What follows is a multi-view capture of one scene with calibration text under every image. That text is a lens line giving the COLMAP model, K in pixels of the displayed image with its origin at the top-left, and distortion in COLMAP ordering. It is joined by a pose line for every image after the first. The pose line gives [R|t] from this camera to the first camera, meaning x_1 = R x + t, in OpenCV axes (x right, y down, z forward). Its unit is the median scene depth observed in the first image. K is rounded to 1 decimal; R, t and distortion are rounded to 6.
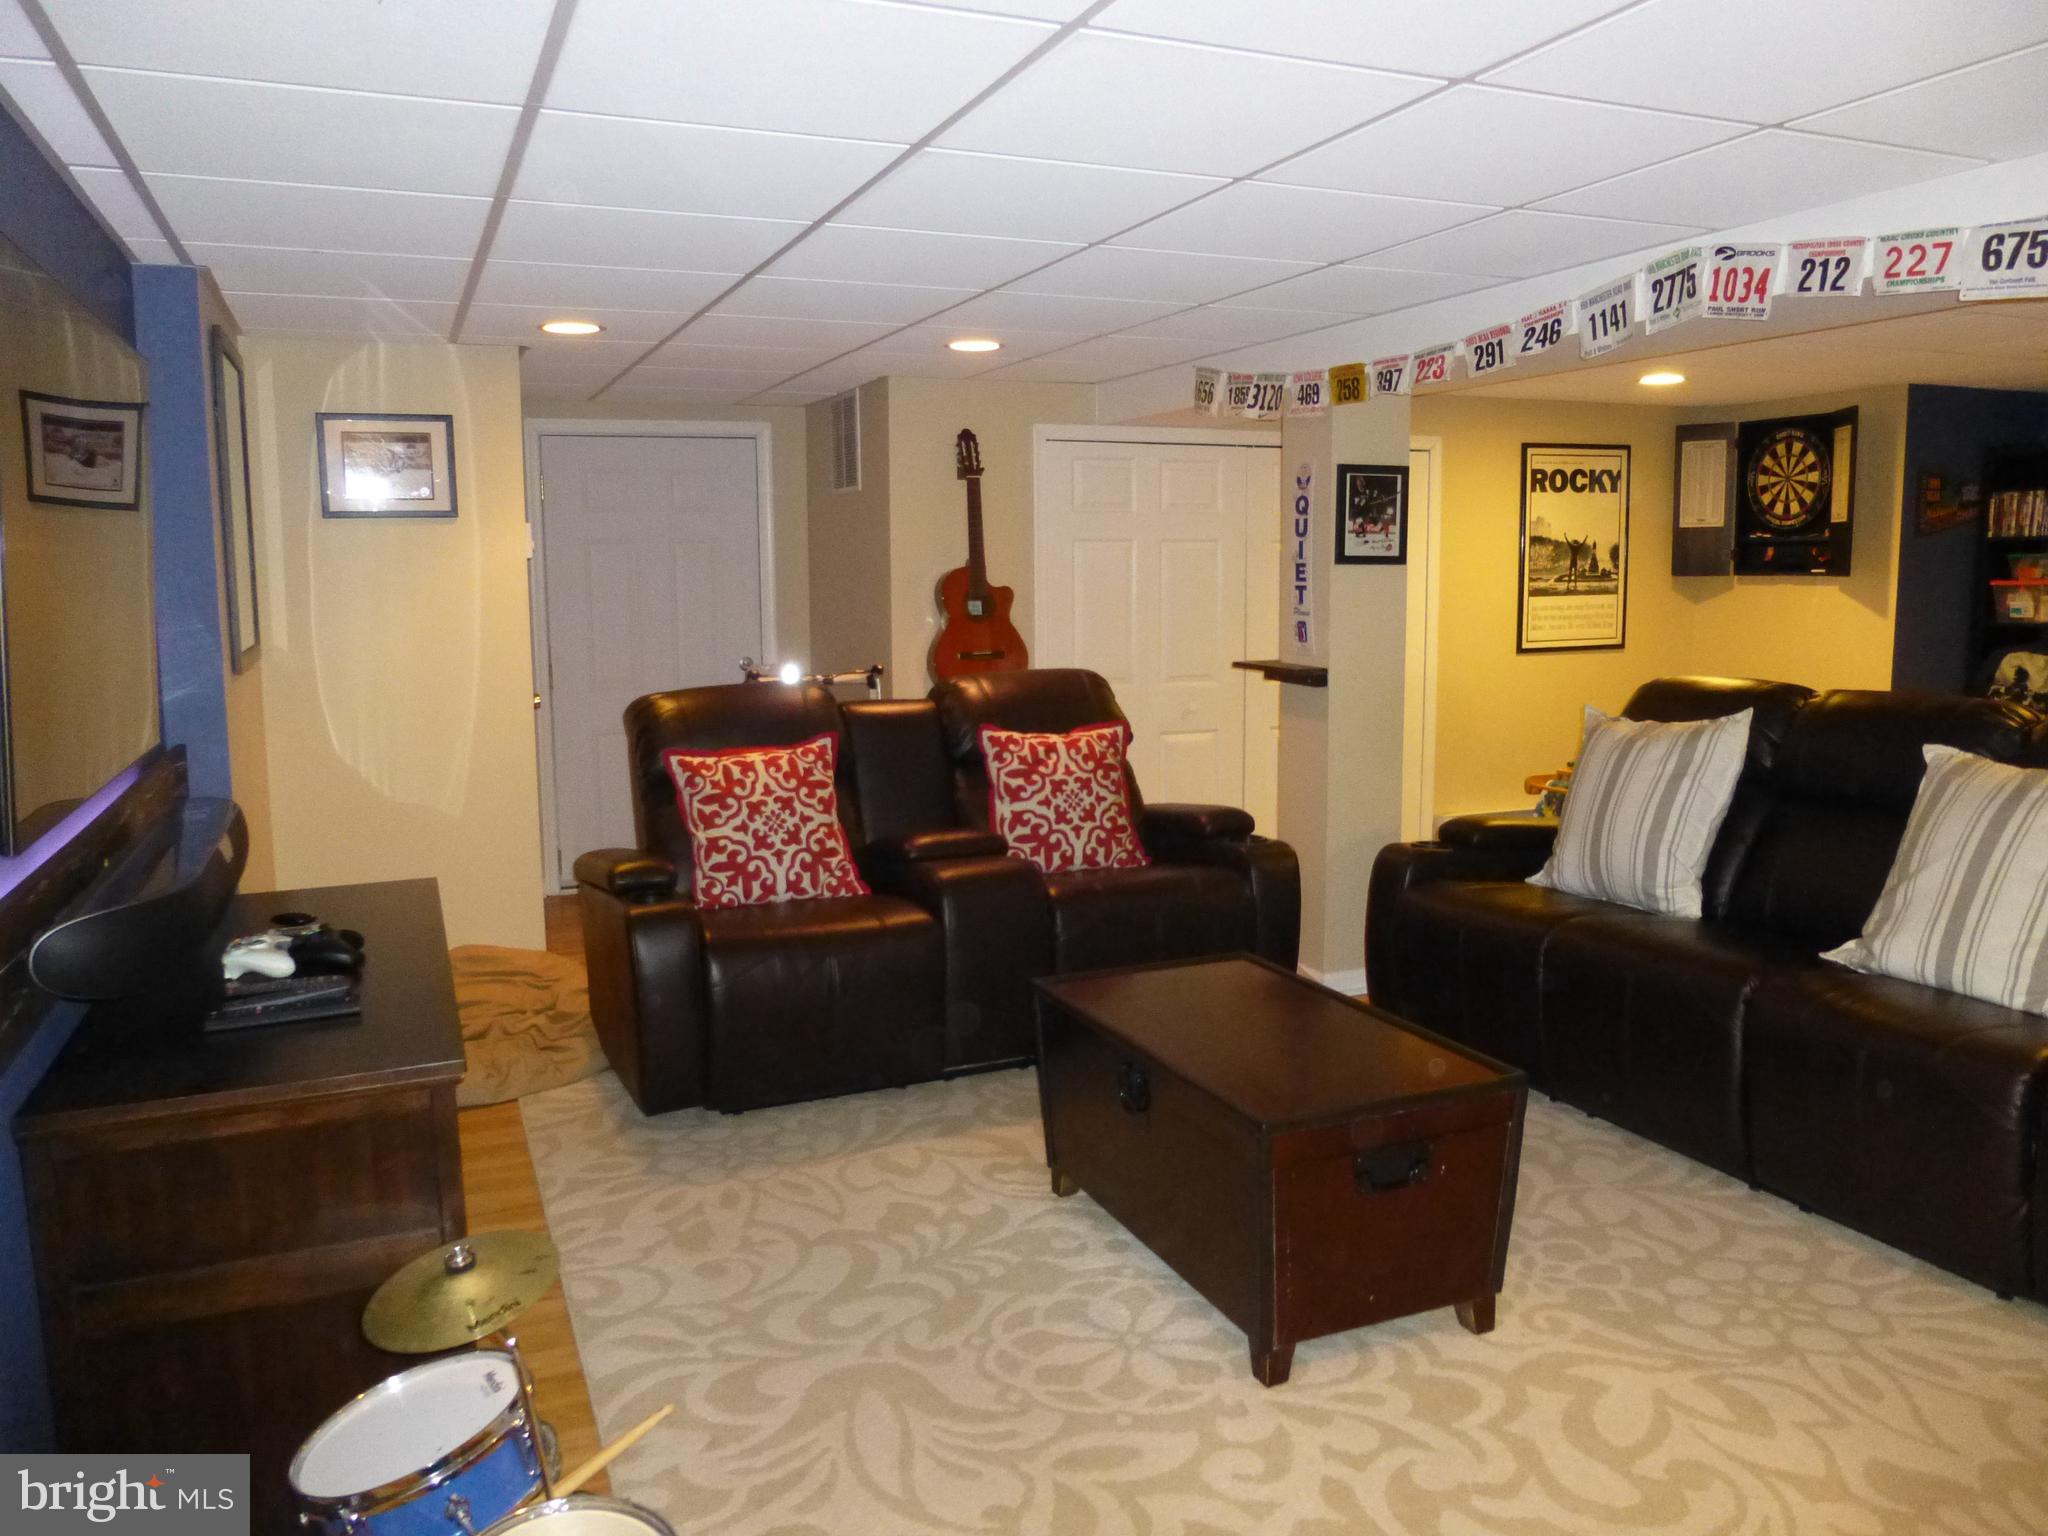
lens RADIAL K [[1542.1, 0, 1035.5], [0, 1542.1, 768.6], [0, 0, 1]] dist [-0.037937, 0.011576]
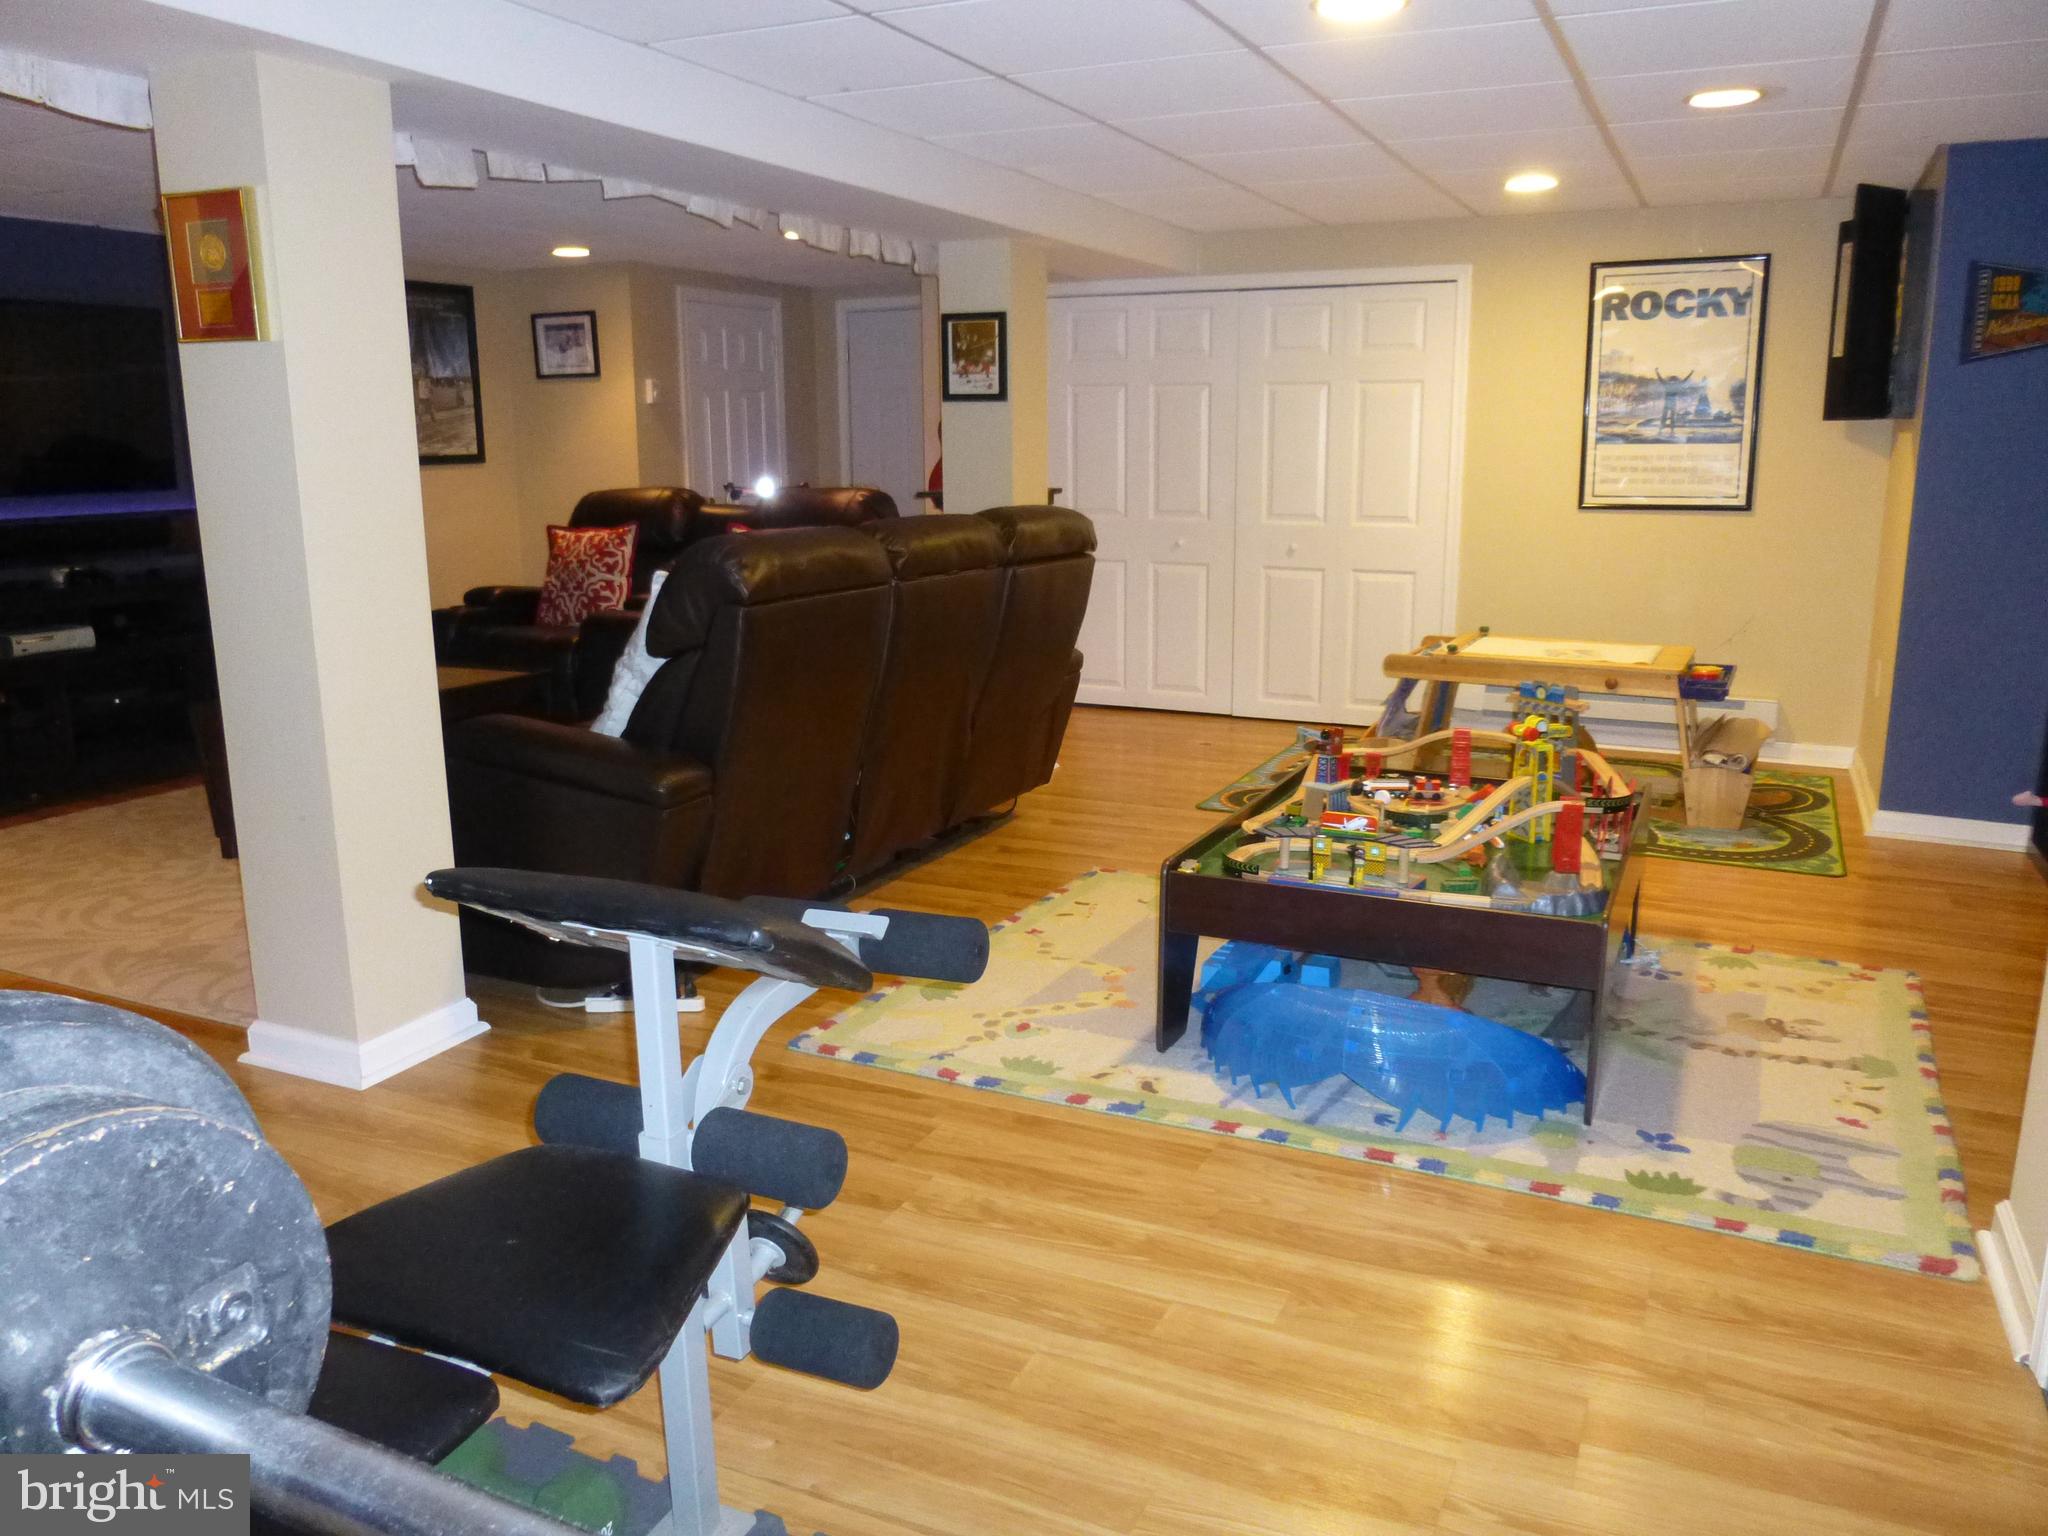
lens RADIAL K [[1542.1, 0, 1022.0], [0, 1542.1, 766.7], [0, 0, 1]] dist [-0.037937, 0.011576]
pose [[0.665547, 0.163232, -0.728287, 1.269889], [-0.099993, 0.986495, 0.129725, -0.019877], [0.739627, -0.013515, 0.672881, 0.292979]]
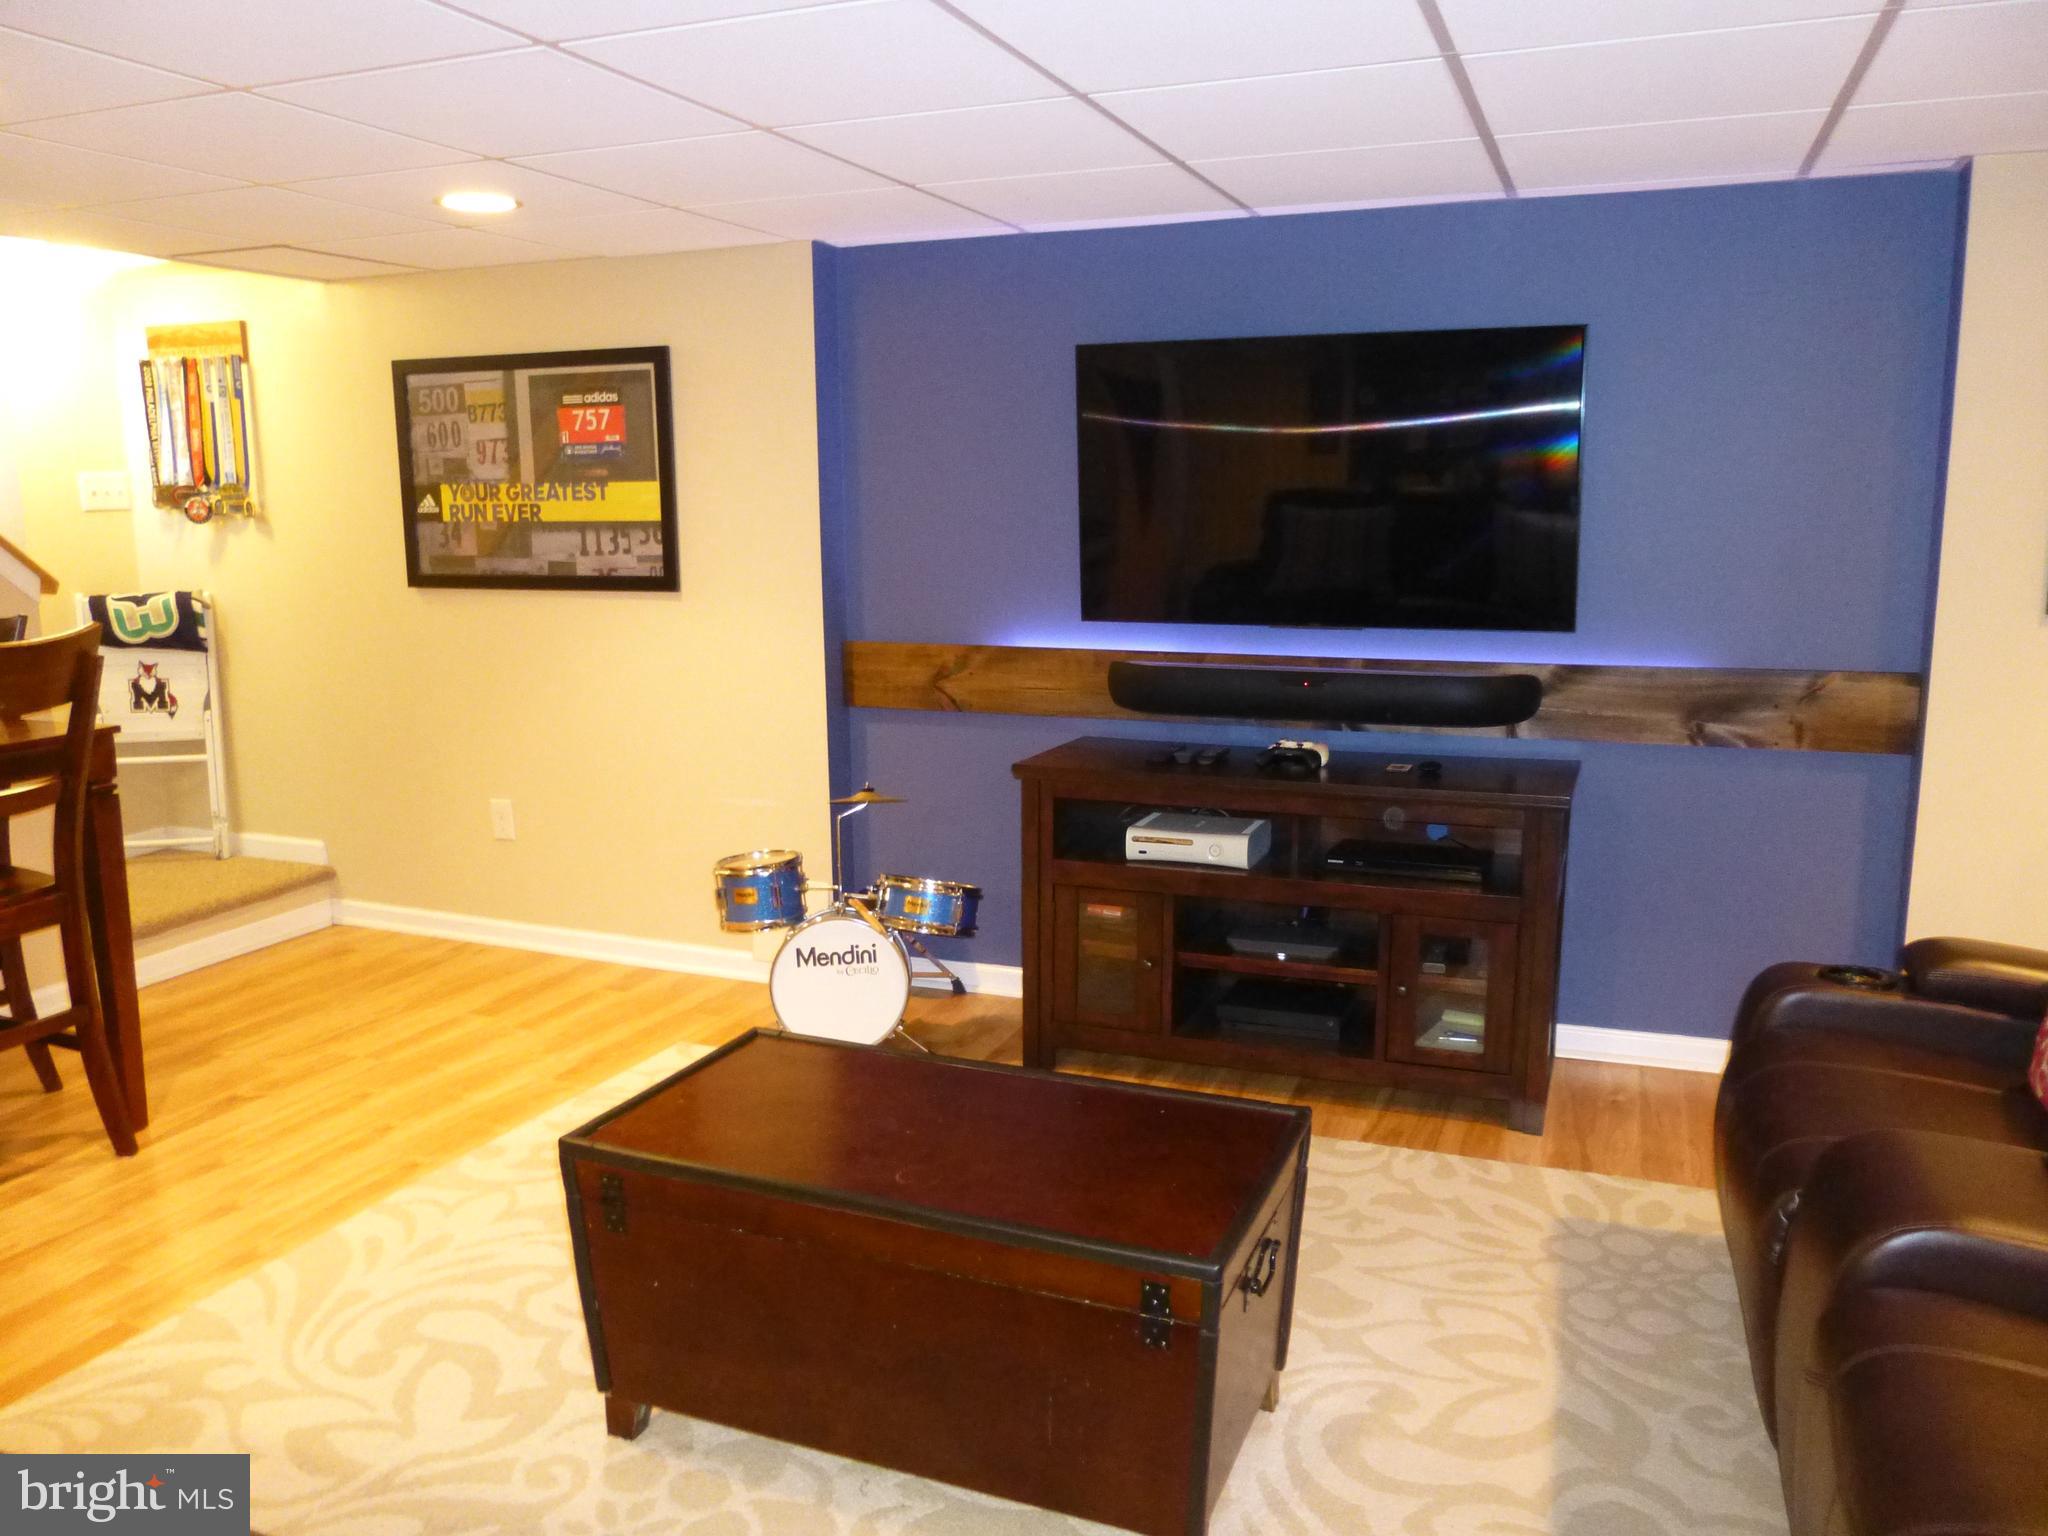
lens RADIAL K [[1542.1, 0, 1022.0], [0, 1542.1, 769.5], [0, 0, 1]] dist [-0.037937, 0.011576]
pose [[-0.704658, 0.137332, -0.696130, 0.447236], [-0.079019, 0.959799, 0.269335, -0.150673], [0.705133, 0.244797, -0.665478, 1.083188]]
